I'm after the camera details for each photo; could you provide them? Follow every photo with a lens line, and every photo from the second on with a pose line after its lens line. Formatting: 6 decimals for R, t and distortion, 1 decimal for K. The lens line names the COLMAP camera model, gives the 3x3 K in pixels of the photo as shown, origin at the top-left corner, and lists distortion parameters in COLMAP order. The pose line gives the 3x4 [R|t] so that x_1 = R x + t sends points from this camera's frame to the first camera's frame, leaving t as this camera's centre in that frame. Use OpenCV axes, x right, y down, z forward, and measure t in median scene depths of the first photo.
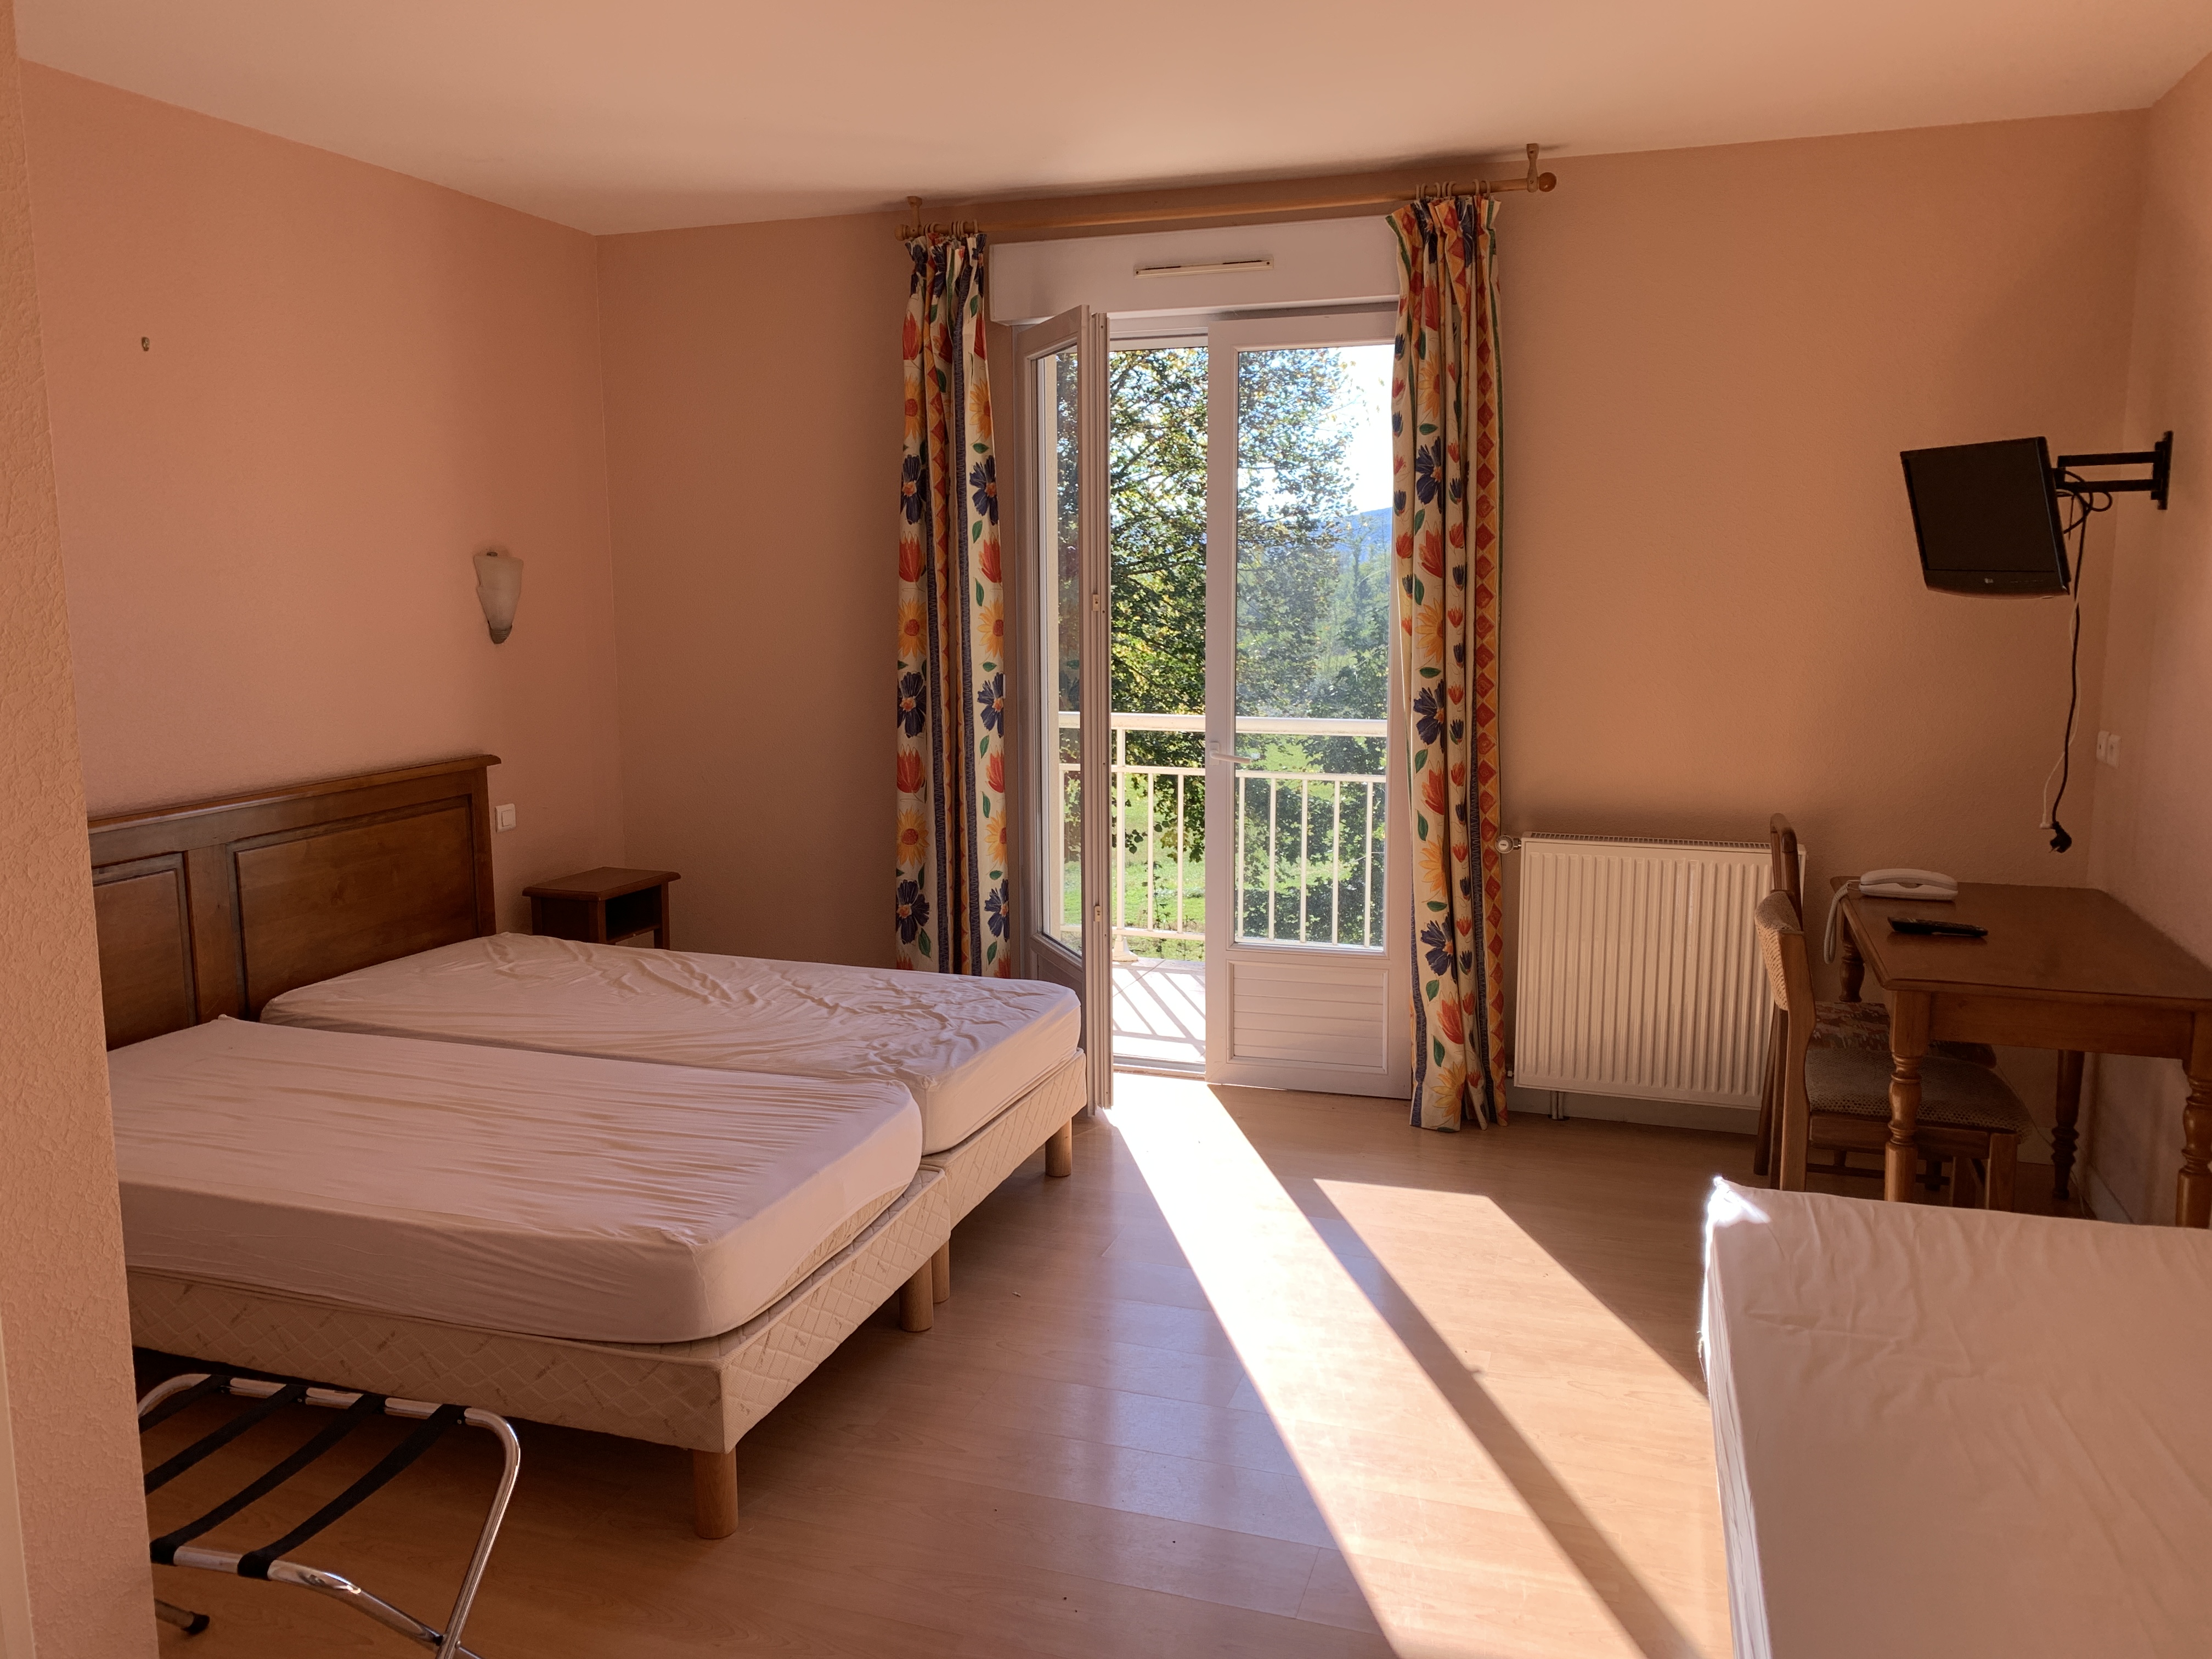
lens RADIAL K [[1666.7, 0, 1109.3], [0, 1666.7, 827.9], [0, 0, 1]] dist [0.020676, -0.036921]
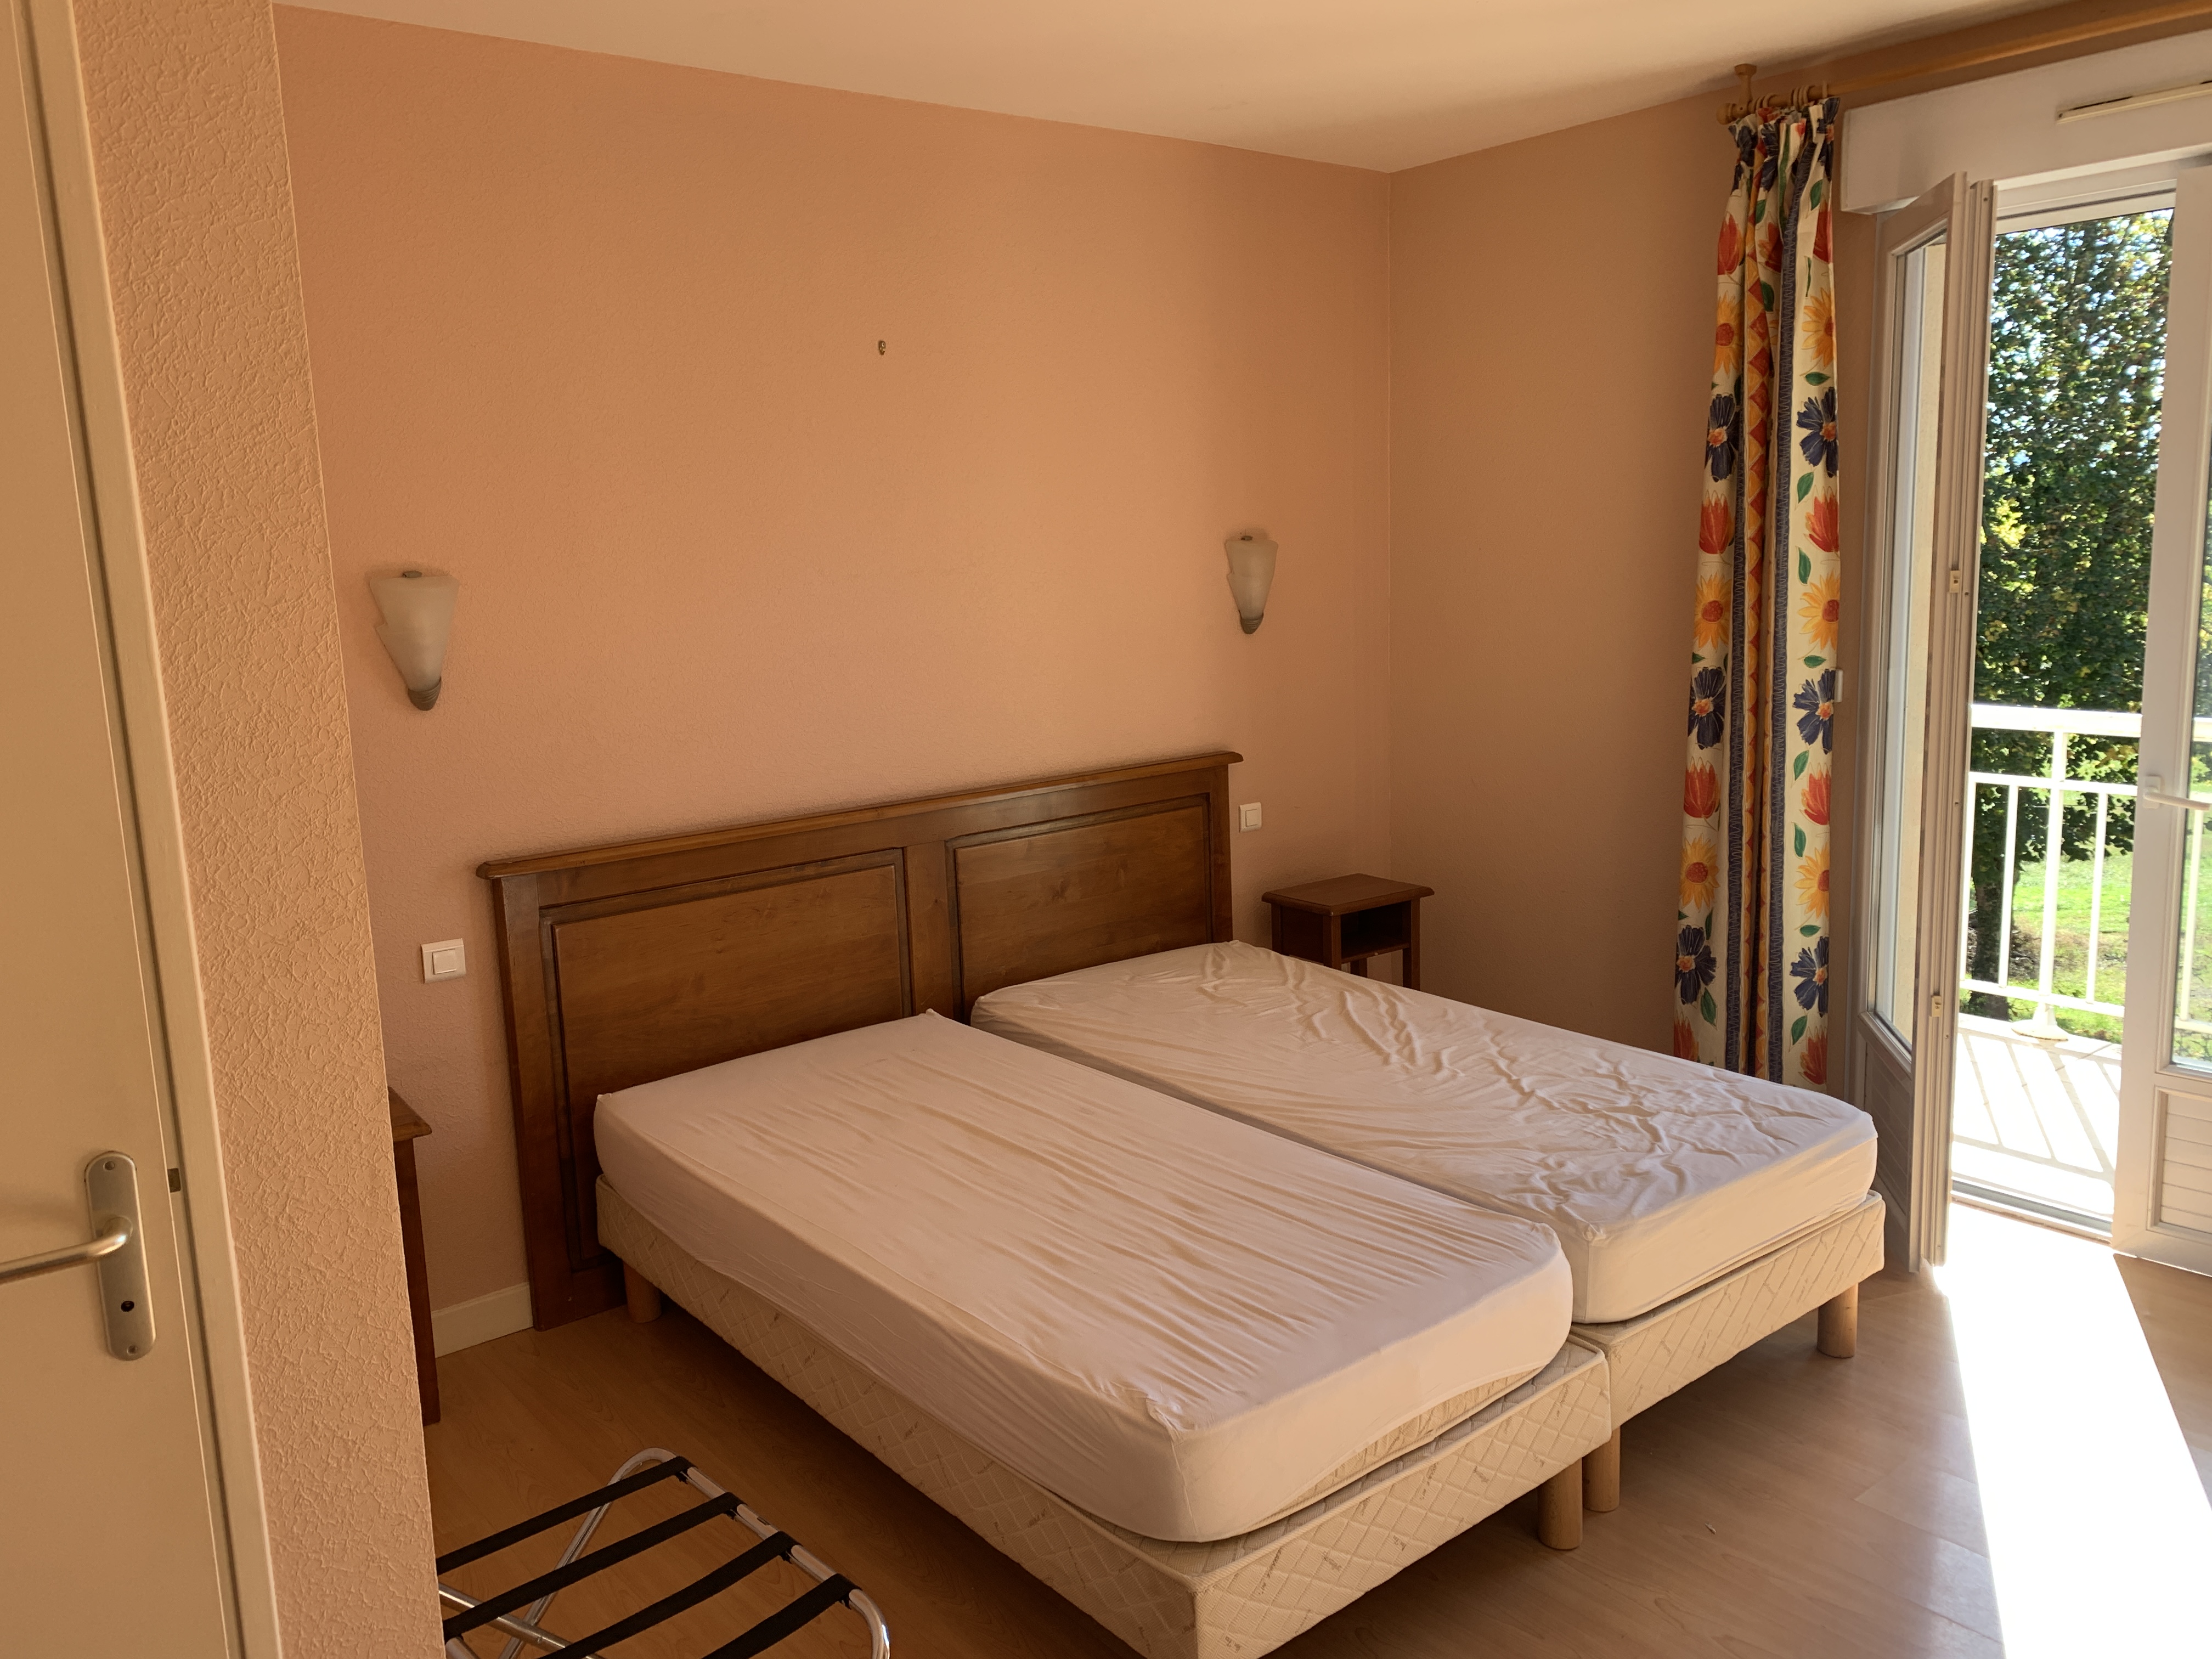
lens RADIAL K [[1666.7, 0, 1079.7], [0, 1666.7, 794.3], [0, 0, 1]] dist [0.020676, -0.036921]
pose [[0.829853, 0.056390, -0.555125, 0.083543], [-0.047178, 0.998409, 0.030894, -0.045975], [0.555984, 0.000552, 0.831193, 0.177679]]
